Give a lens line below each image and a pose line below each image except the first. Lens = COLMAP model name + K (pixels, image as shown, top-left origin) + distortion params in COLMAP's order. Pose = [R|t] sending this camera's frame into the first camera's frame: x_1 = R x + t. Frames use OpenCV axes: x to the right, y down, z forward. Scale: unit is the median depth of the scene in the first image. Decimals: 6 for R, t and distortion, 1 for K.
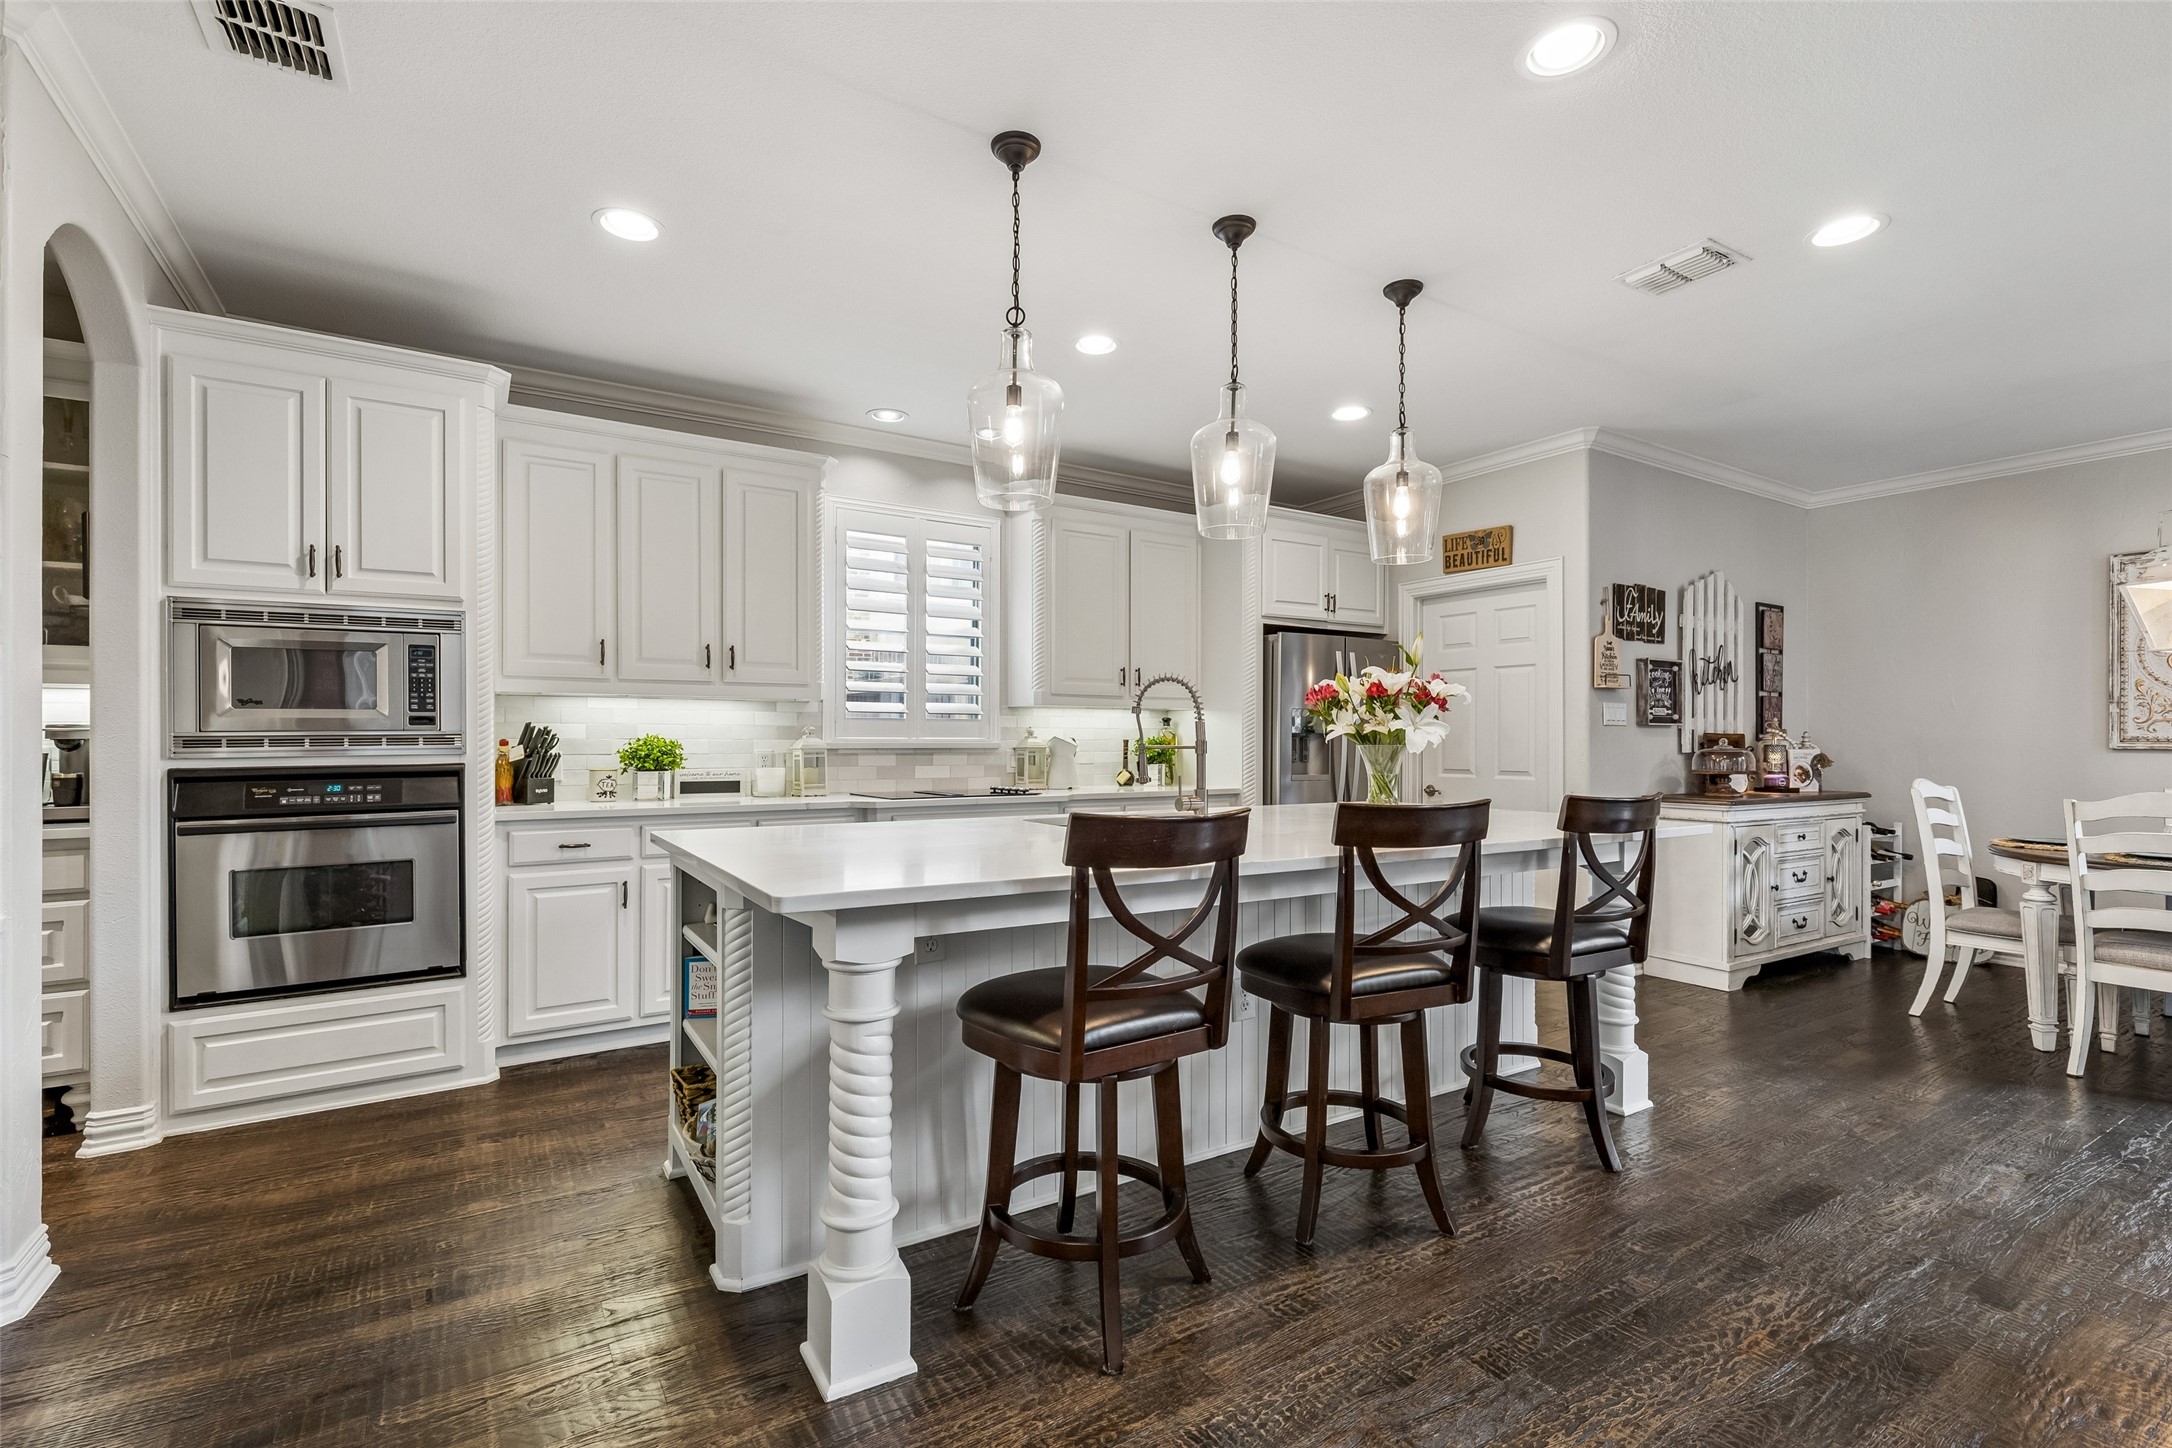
lens RADIAL K [[990.5, 0, 1089.2], [0, 990.5, 736.7], [0, 0, 1]] dist [0.008218, -0.000984]
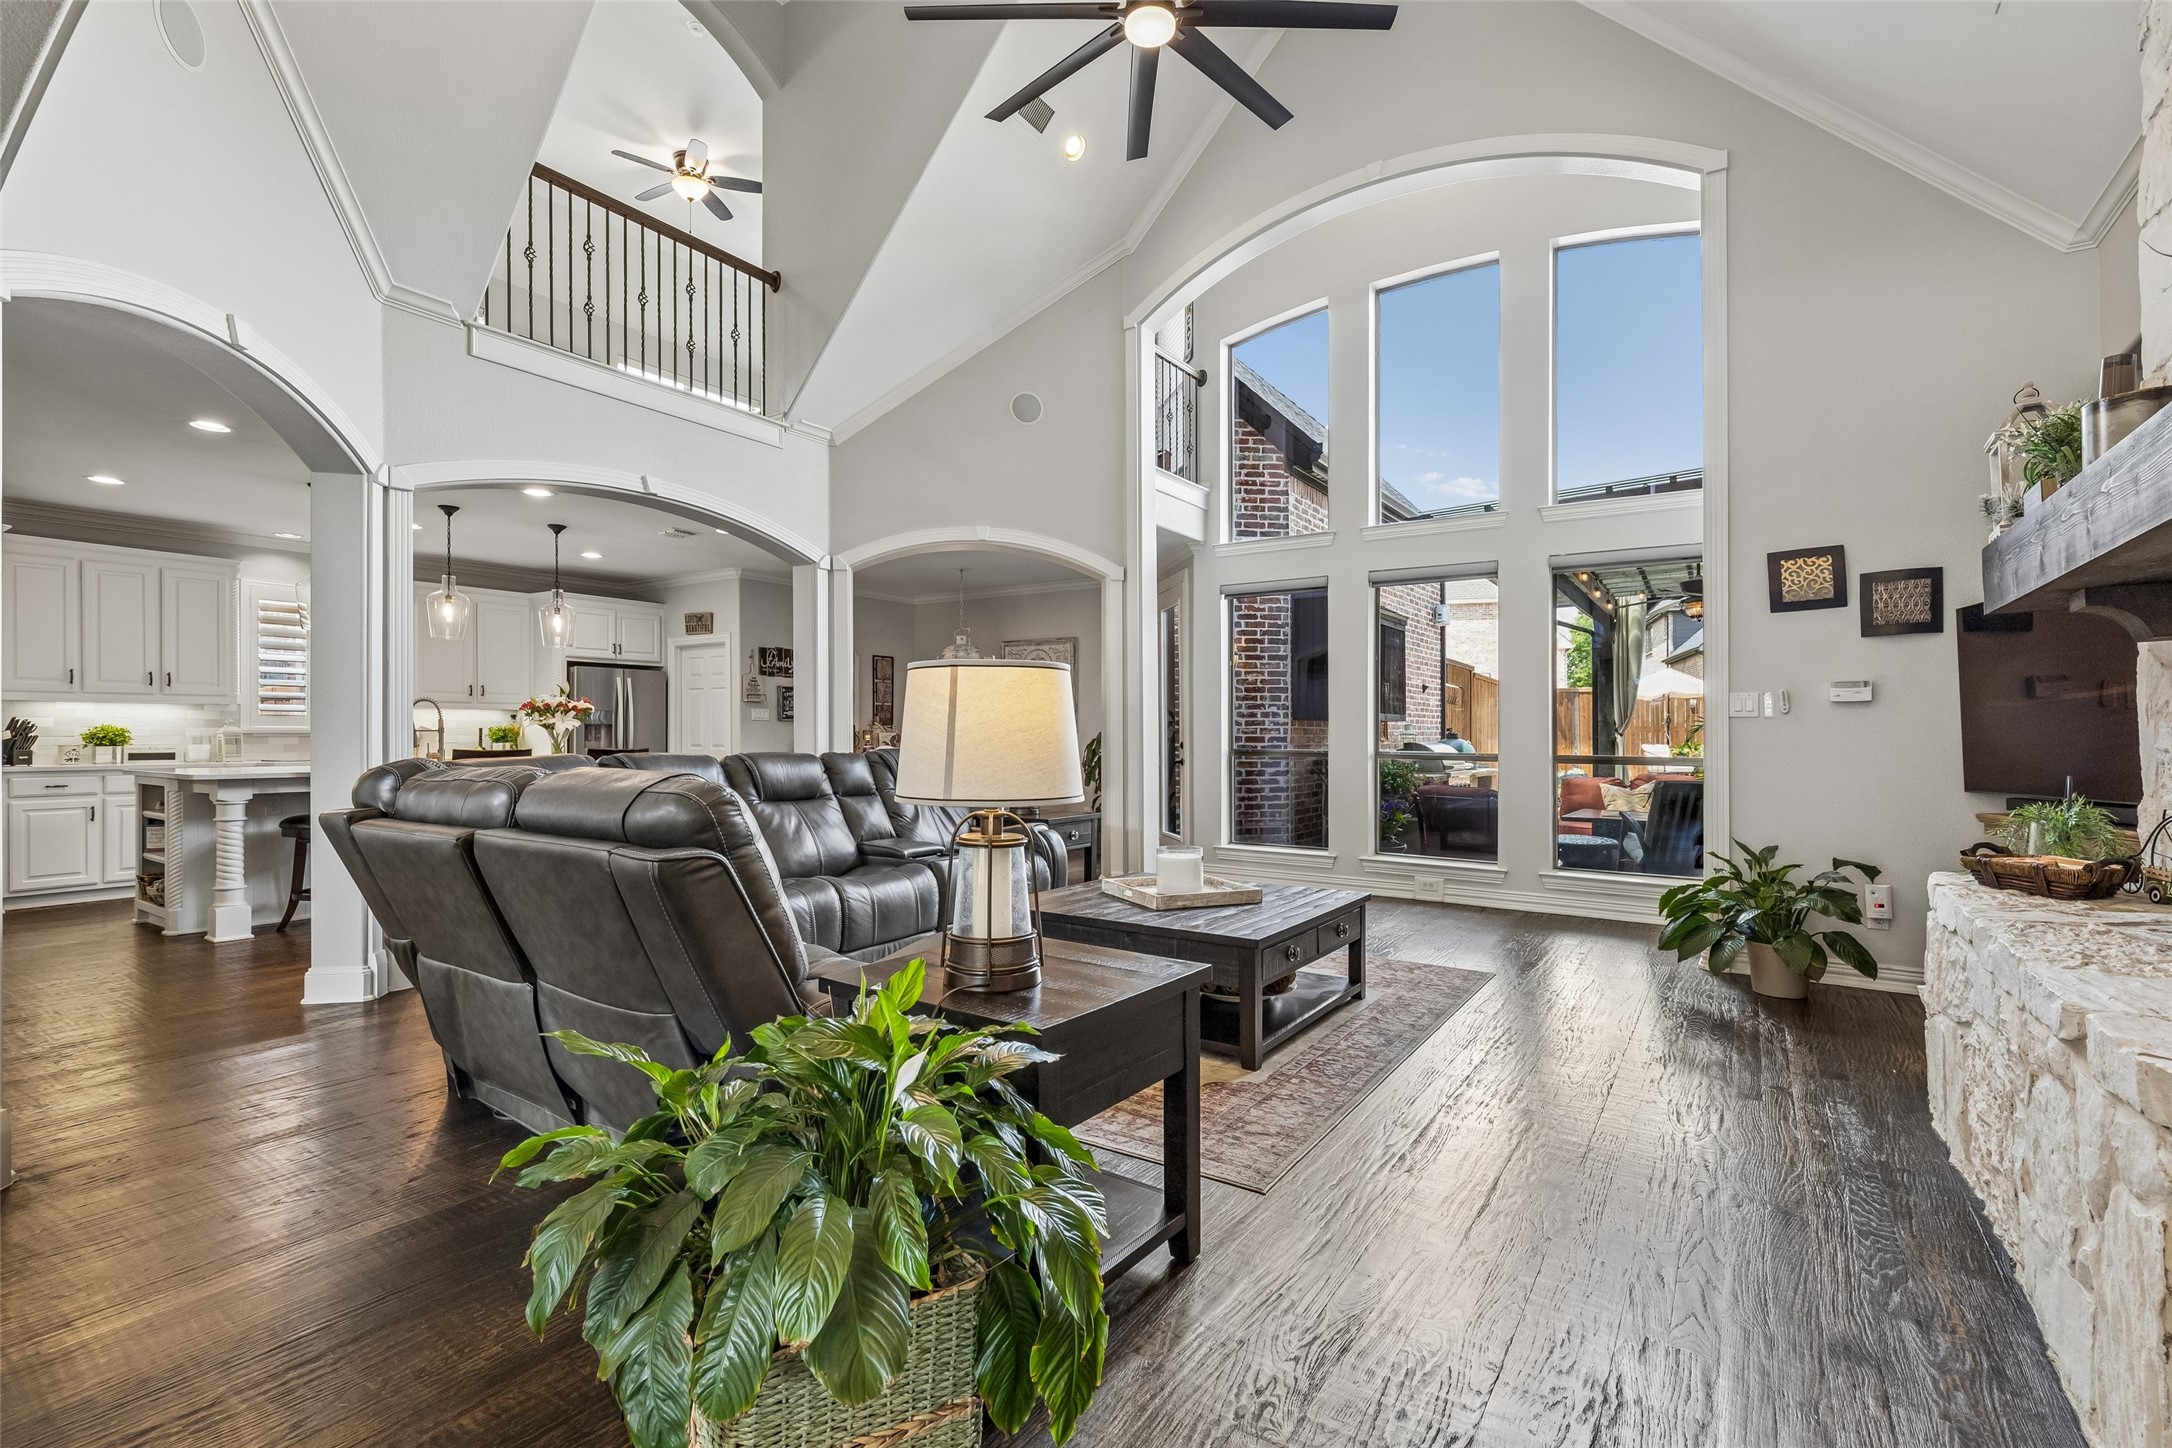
lens RADIAL K [[990.5, 0, 1086.6], [0, 990.5, 728.7], [0, 0, 1]] dist [0.008218, -0.000984]
pose [[0.919299, -0.000001, 0.393560, 0.401612], [0.000259, 1.000000, -0.000603, 0.006503], [-0.393560, 0.000656, 0.919299, -1.155989]]
